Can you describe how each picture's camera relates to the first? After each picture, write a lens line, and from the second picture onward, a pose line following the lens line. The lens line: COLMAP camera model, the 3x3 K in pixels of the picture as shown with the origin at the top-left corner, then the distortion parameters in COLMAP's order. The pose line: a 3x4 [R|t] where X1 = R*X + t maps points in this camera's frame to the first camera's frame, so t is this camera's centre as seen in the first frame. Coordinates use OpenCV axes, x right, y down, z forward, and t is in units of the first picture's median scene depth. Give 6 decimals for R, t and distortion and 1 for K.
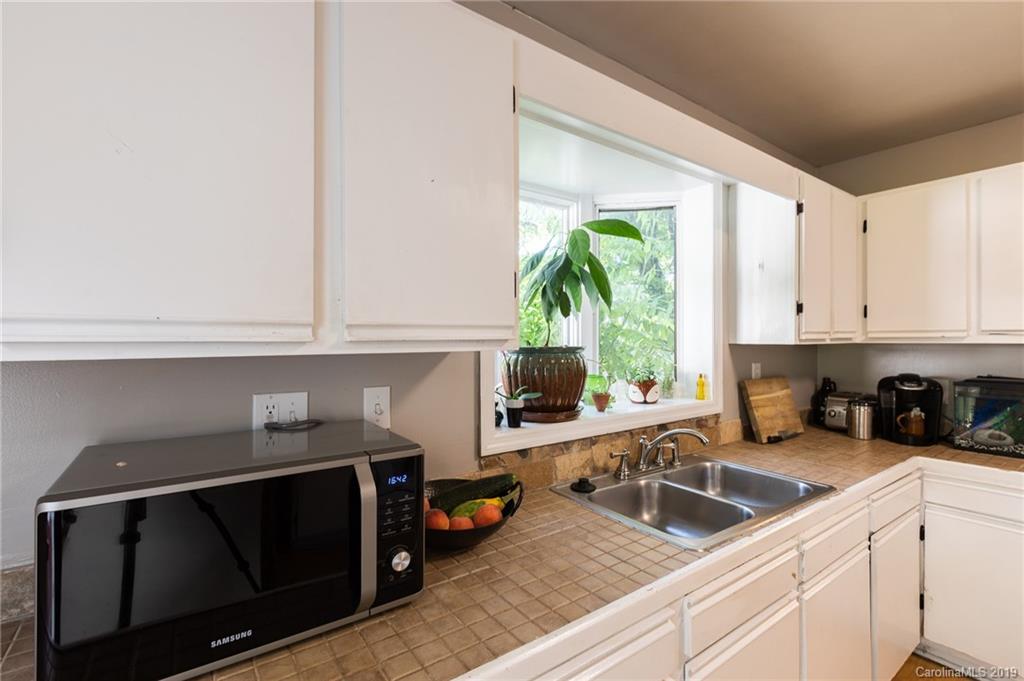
lens RADIAL K [[475.0, 0, 514.1], [0, 475.0, 333.6], [0, 0, 1]] dist [-0.002166, -0.000644]
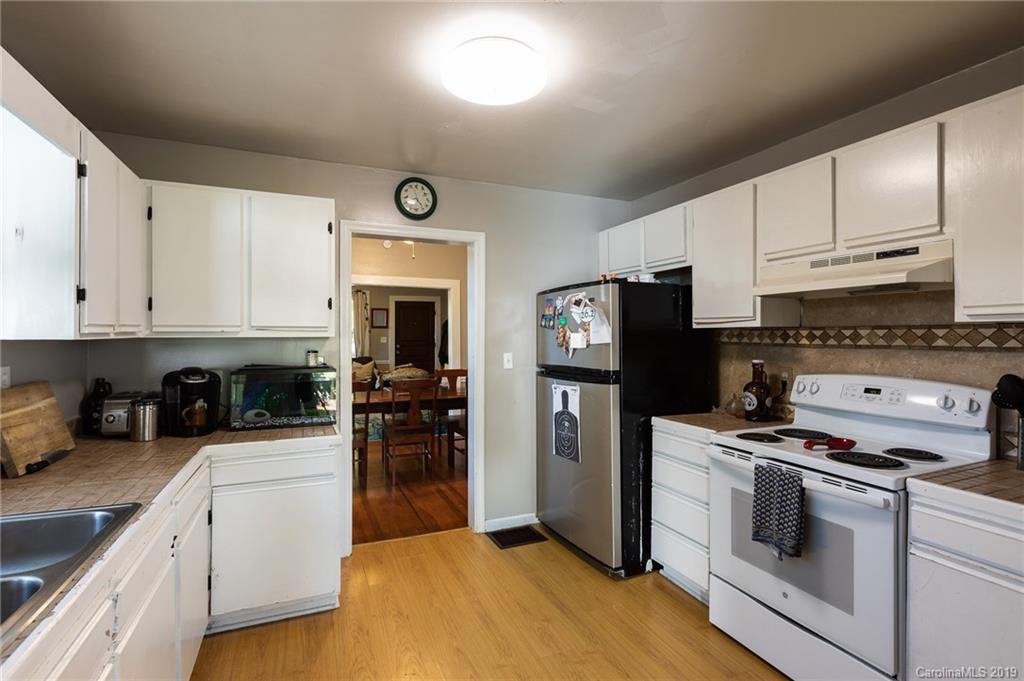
lens RADIAL K [[475.0, 0, 514.1], [0, 475.0, 333.6], [0, 0, 1]] dist [-0.002166, -0.000644]
pose [[0.219052, 0.001458, 0.975712, -0.017776], [-0.012824, 0.999917, 0.001385, 0.001543], [-0.975629, -0.012816, 0.219052, 0.100301]]
